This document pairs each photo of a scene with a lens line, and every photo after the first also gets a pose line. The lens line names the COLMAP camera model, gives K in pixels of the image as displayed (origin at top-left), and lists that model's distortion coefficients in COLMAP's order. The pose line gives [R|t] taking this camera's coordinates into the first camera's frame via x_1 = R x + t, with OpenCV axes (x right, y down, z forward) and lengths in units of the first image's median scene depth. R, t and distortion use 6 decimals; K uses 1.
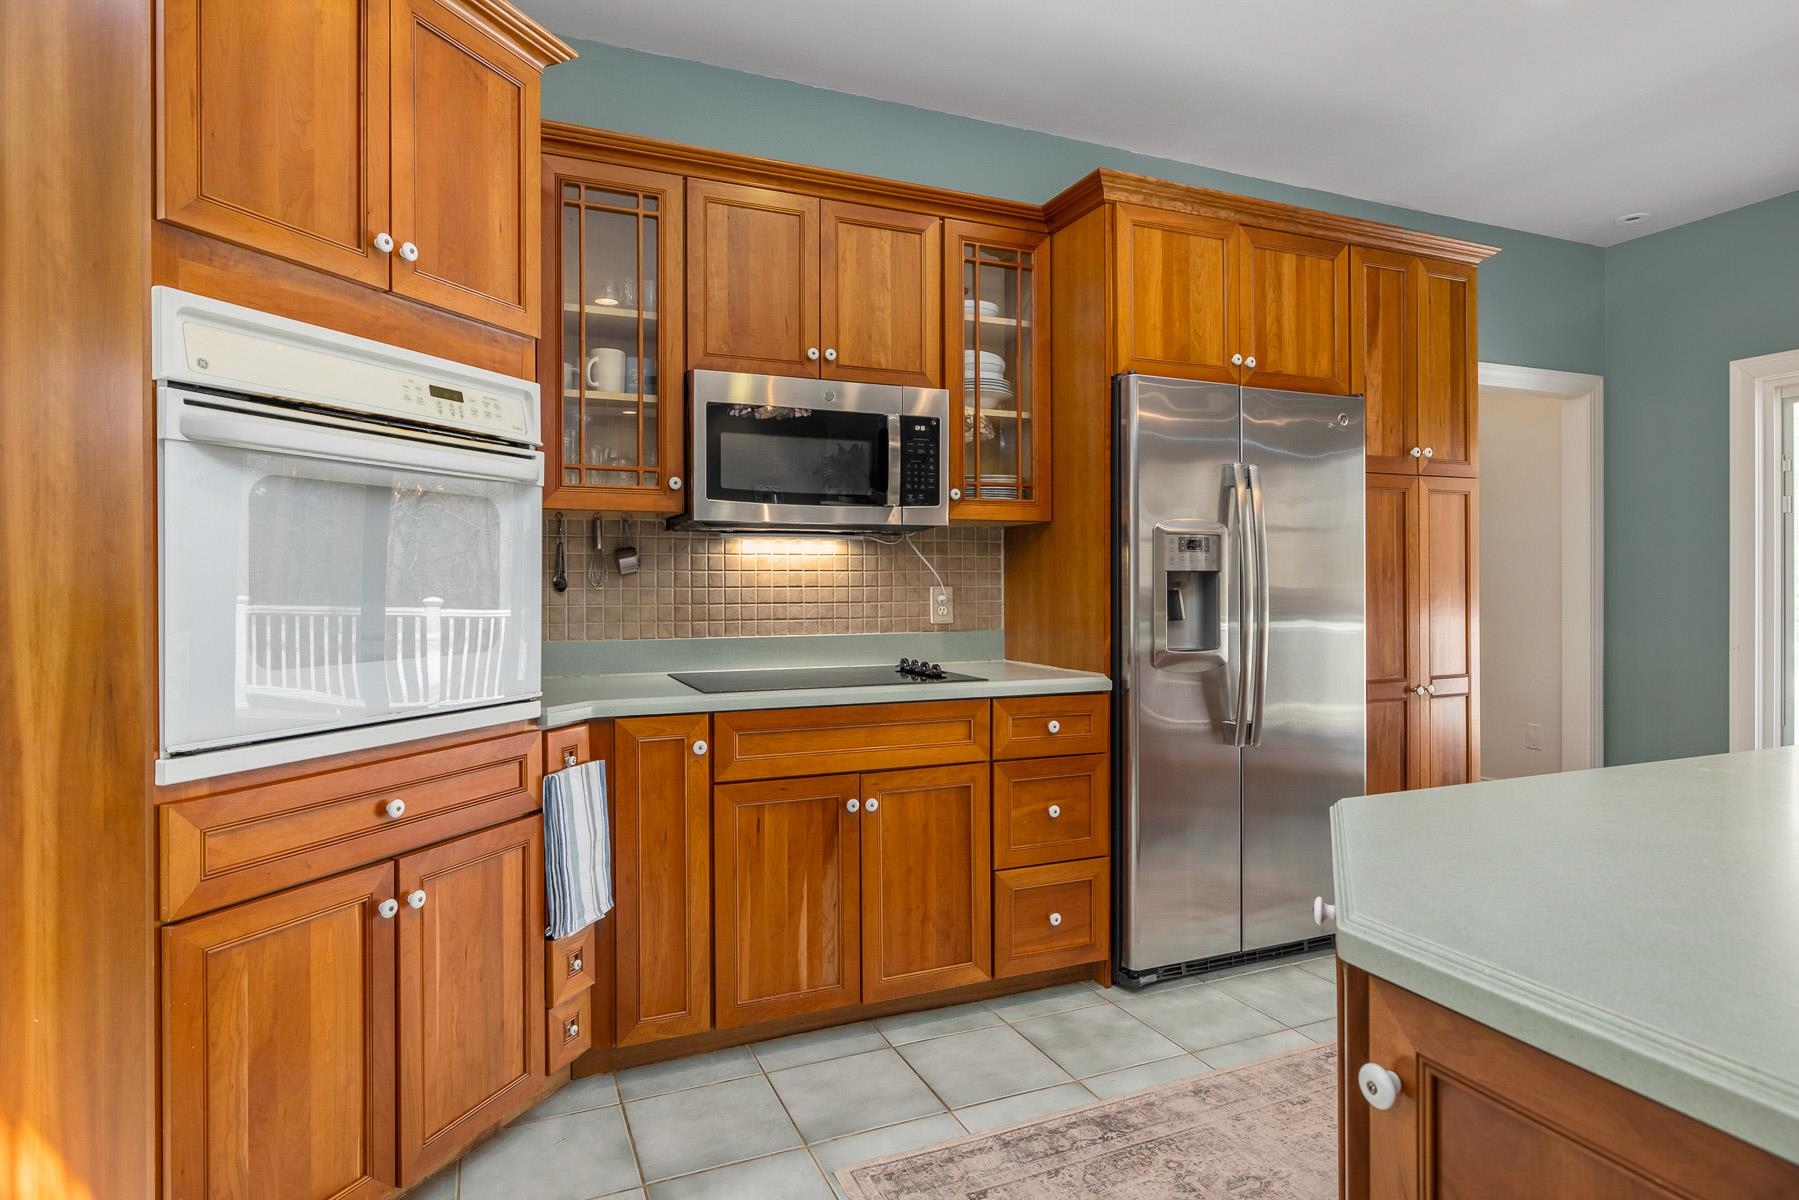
lens RADIAL K [[1001.7, 0, 878.7], [0, 1001.7, 584.5], [0, 0, 1]] dist [0.001831, -0.011994]
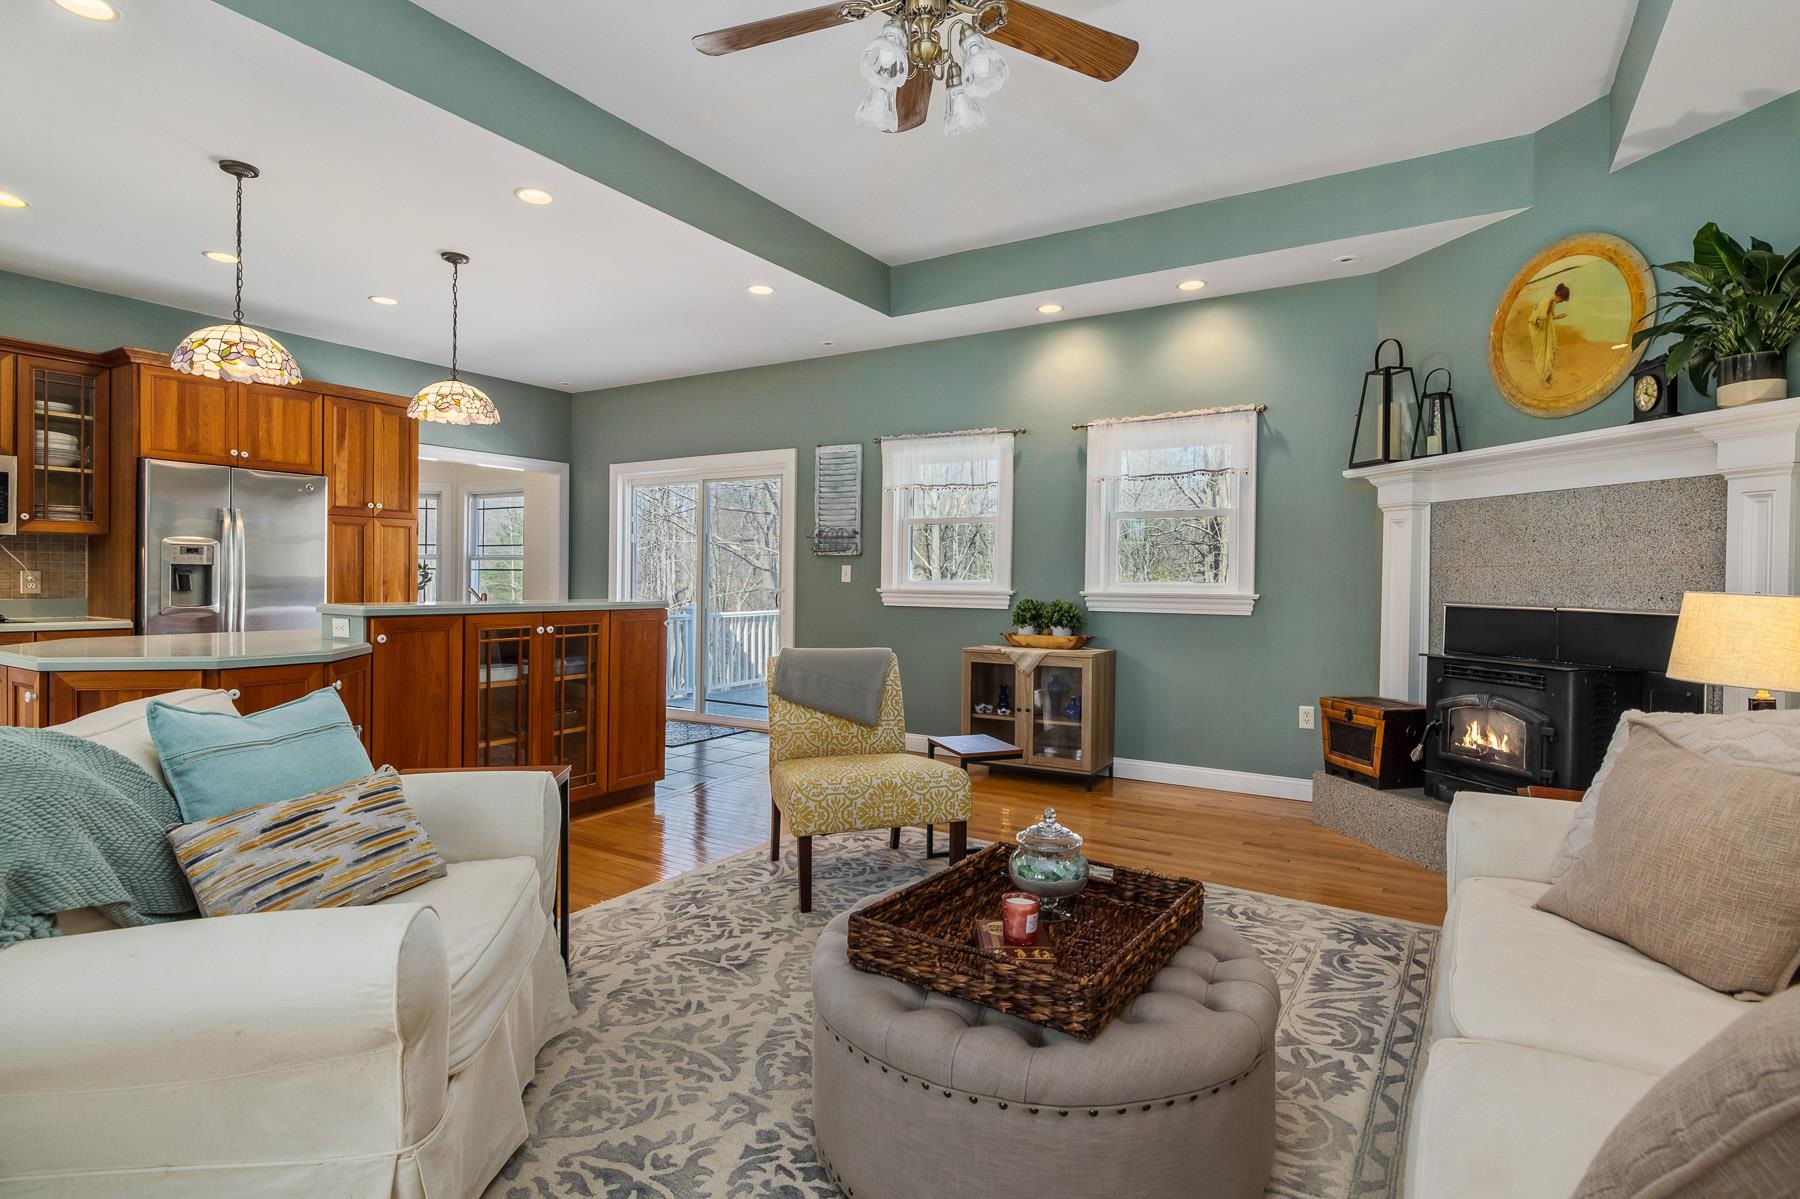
lens RADIAL K [[902.6, 0, 900.4], [0, 902.6, 580.7], [0, 0, 1]] dist [0.002612, -0.000216]
pose [[0.812106, 0.010426, 0.583416, 0.486577], [-0.011279, 0.999934, -0.002169, 0.007113], [-0.583400, -0.004819, 0.812170, -1.400560]]
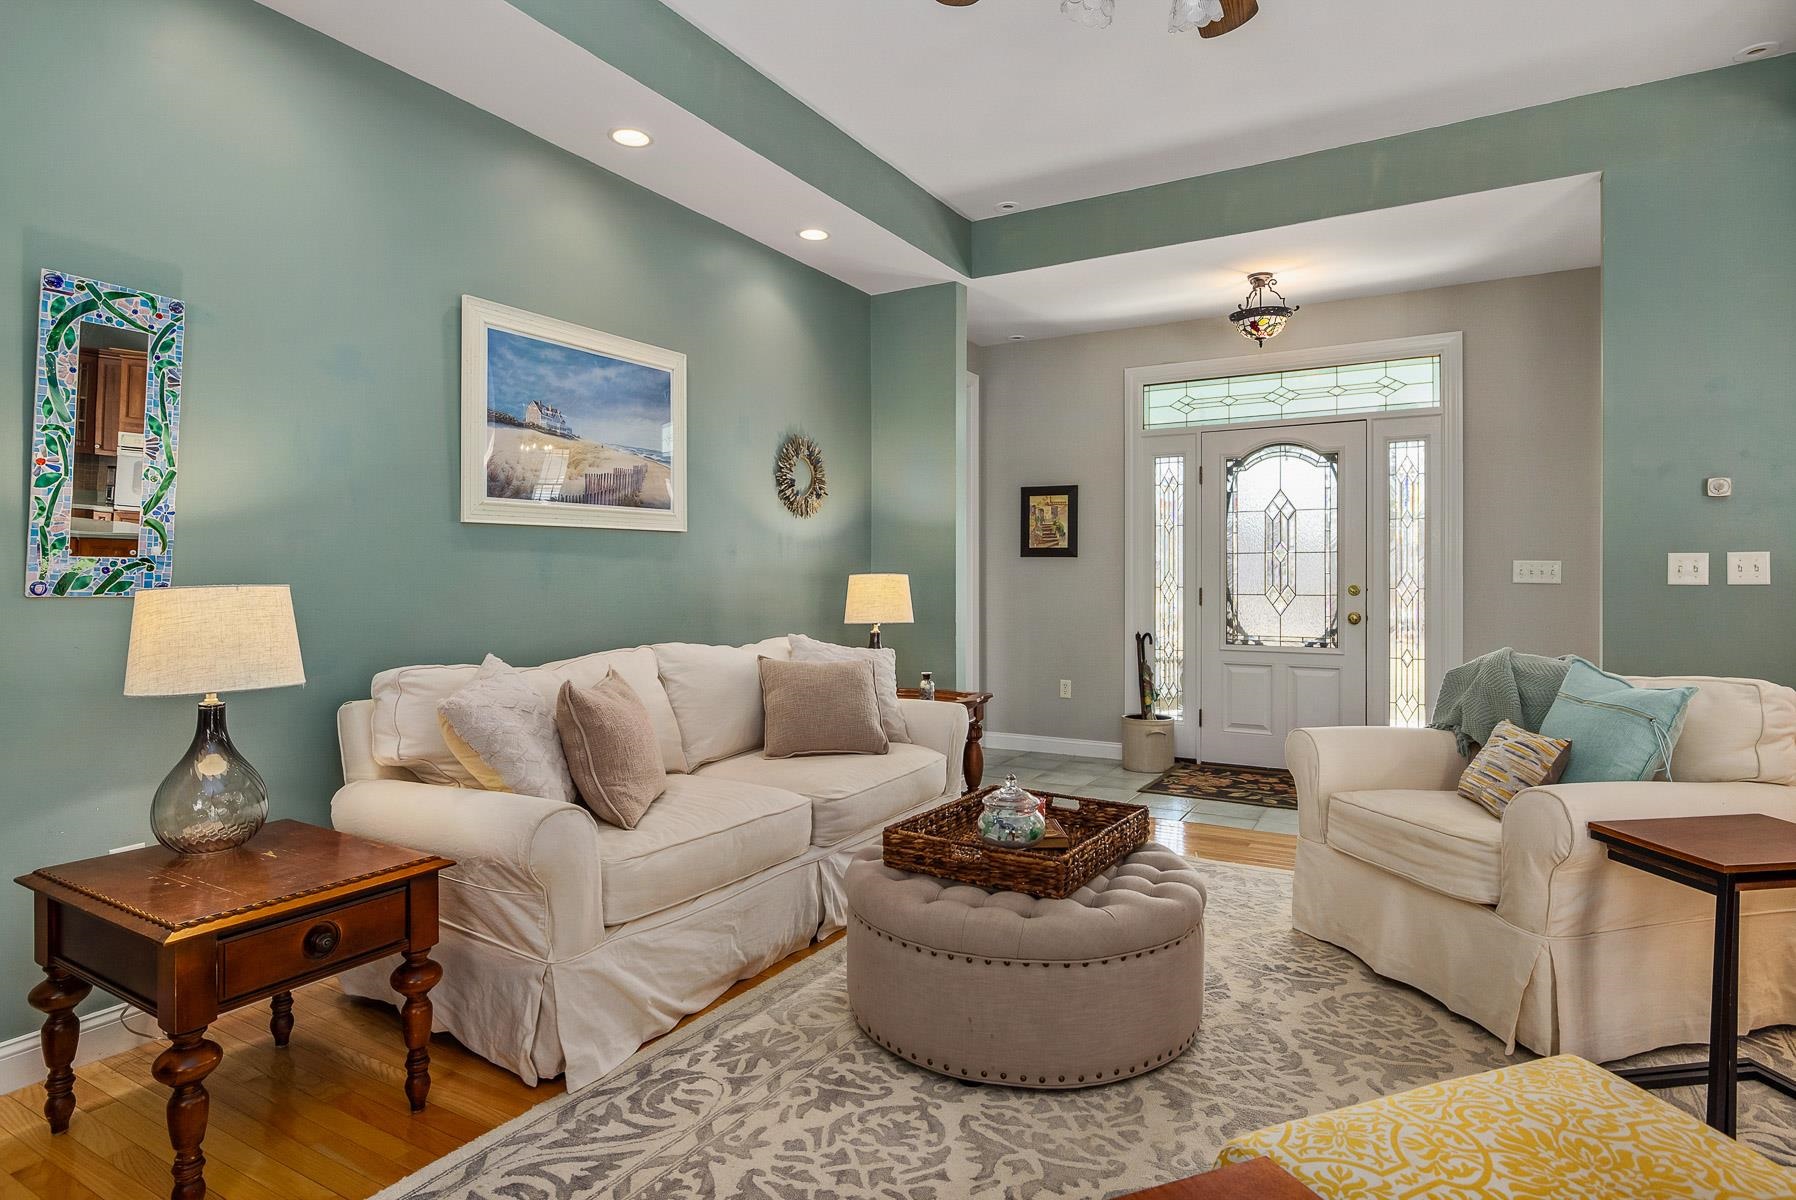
lens RADIAL K [[967.1, 0, 901.8], [0, 967.1, 574.9], [0, 0, 1]] dist [-0.003672, 0.000652]
pose [[-0.796024, 0.005170, -0.605244, 1.797110], [0.002681, 0.999984, 0.005017, -0.005380], [0.605260, 0.002371, -0.796025, -0.059042]]
